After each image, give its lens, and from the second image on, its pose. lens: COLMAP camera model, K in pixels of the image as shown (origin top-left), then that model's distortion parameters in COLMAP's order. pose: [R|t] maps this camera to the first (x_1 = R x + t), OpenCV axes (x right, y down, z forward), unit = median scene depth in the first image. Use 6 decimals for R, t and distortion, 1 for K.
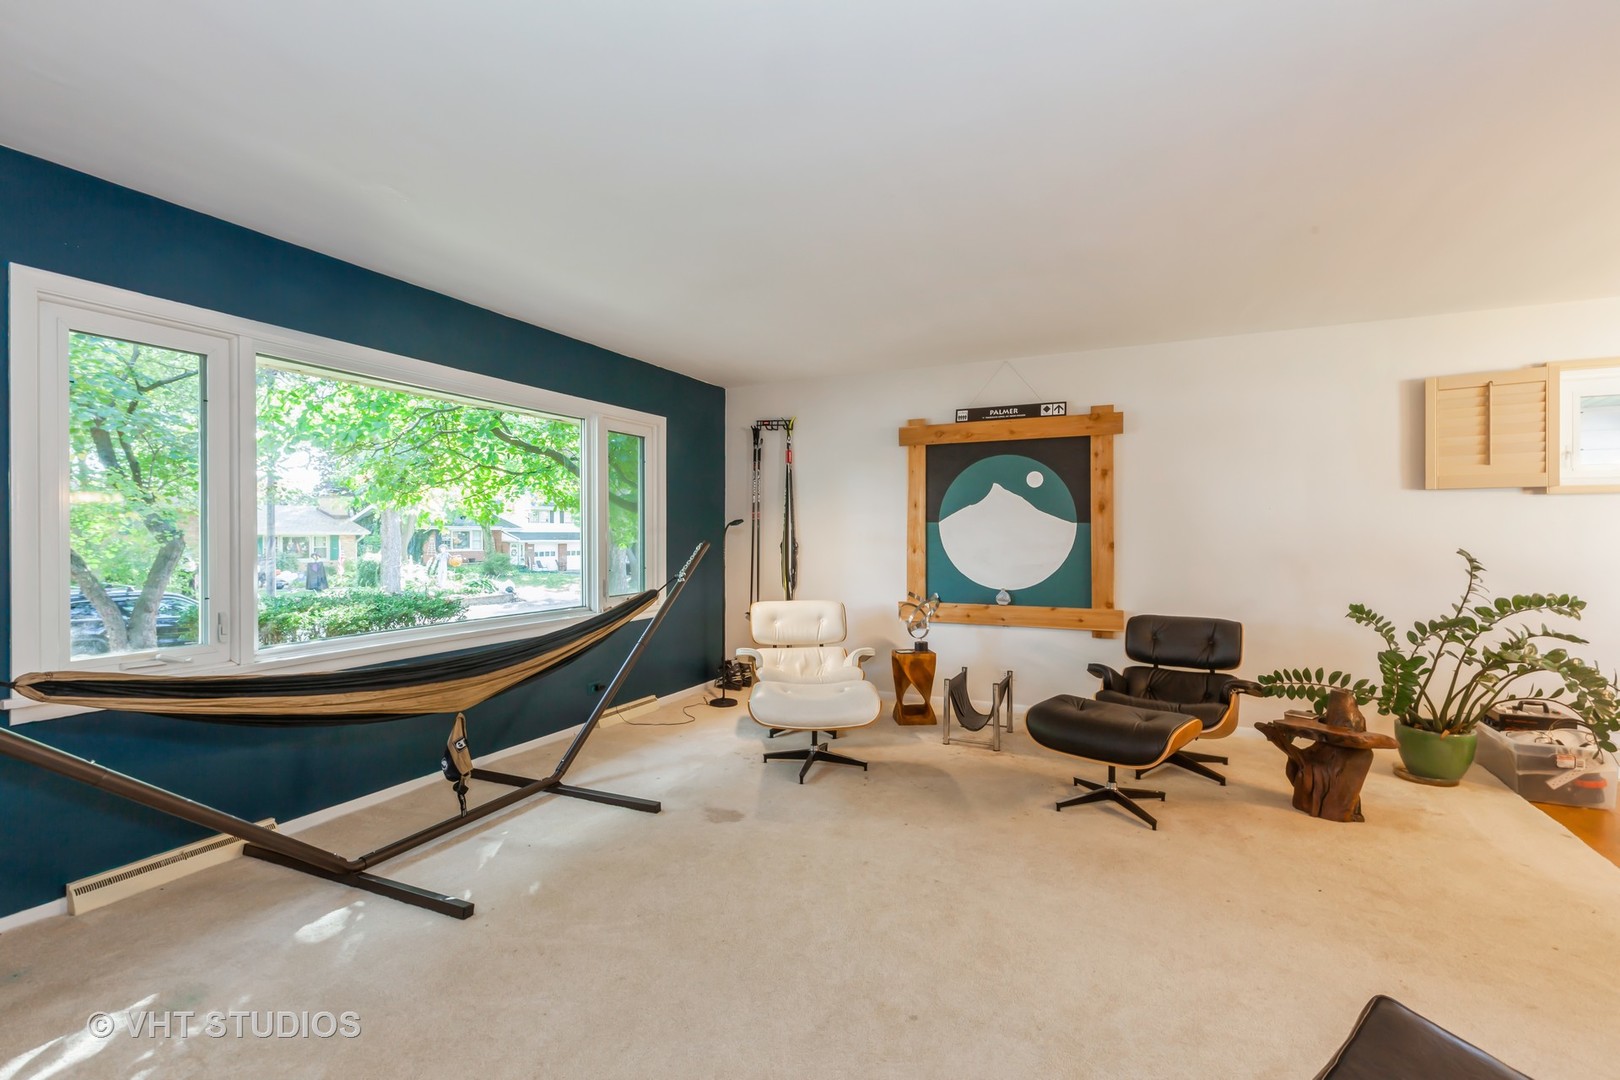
lens RADIAL K [[735.4, 0, 810.0], [0, 735.4, 540.0], [0, 0, 1]] dist [-0.000150, -0.000109]
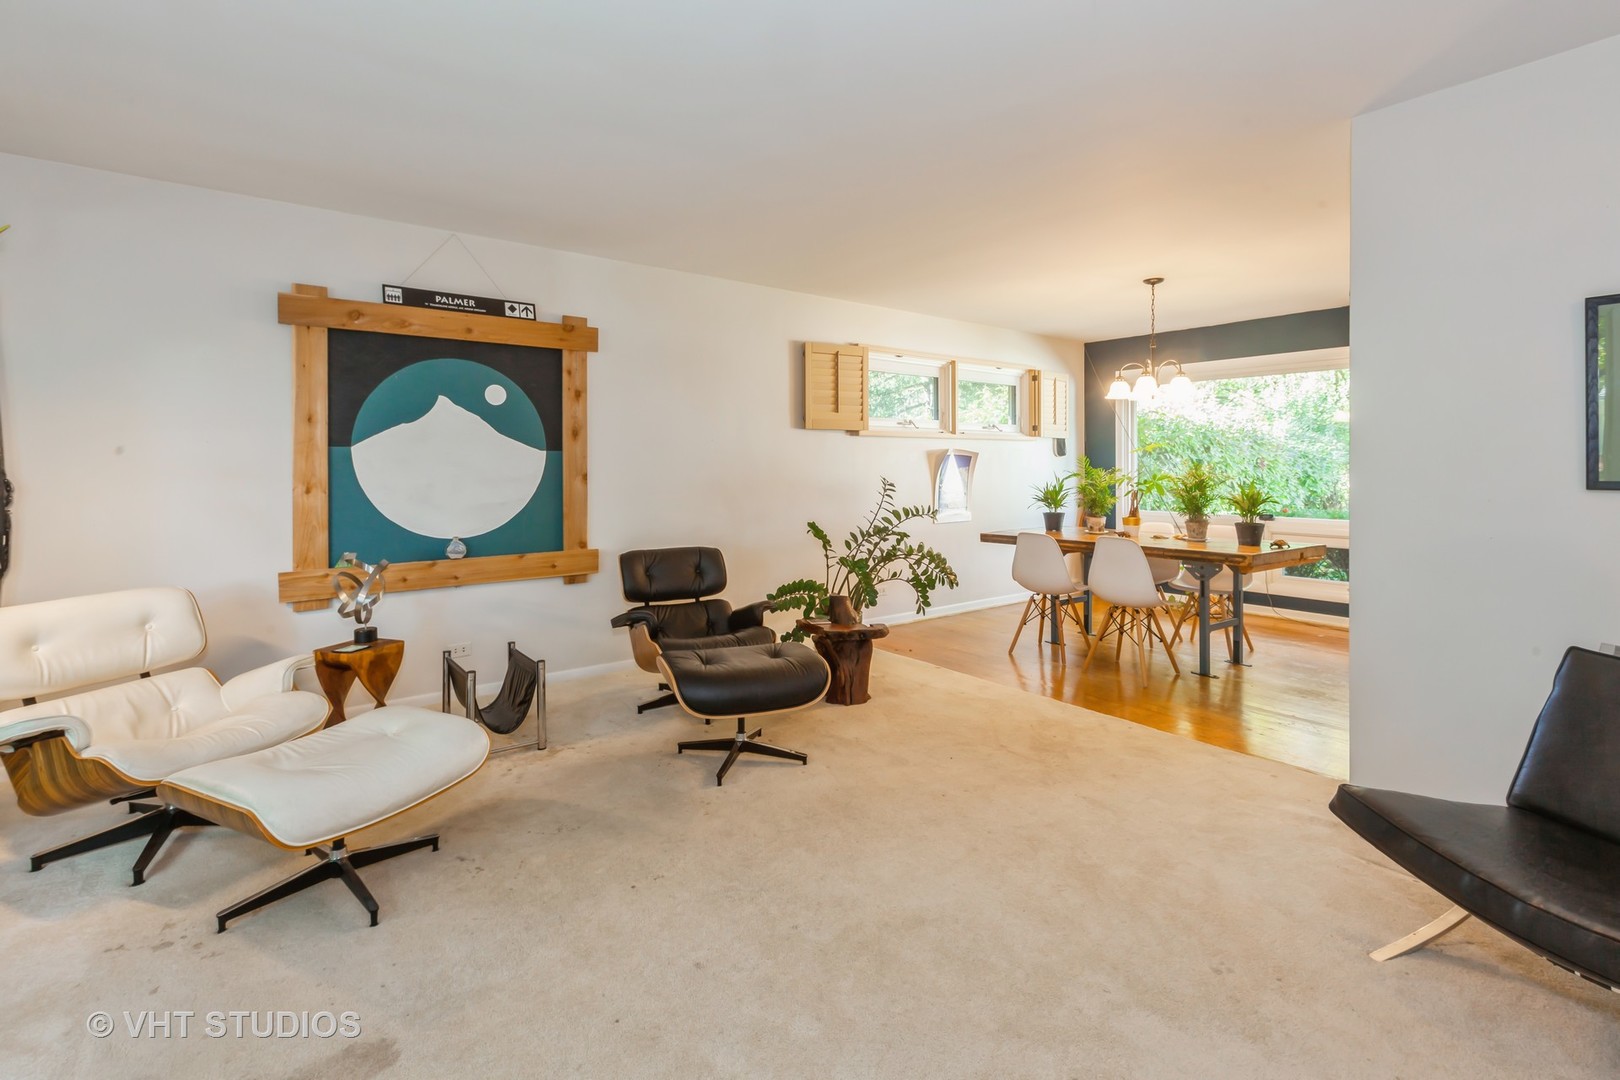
lens RADIAL K [[750.1, 0, 807.4], [0, 750.1, 467.2], [0, 0, 1]] dist [0.001037, 0.000039]
pose [[0.446586, -0.002494, 0.894737, -0.274661], [0.009916, 0.999948, -0.002162, 0.000342], [-0.894686, 0.009838, 0.446587, 0.353981]]
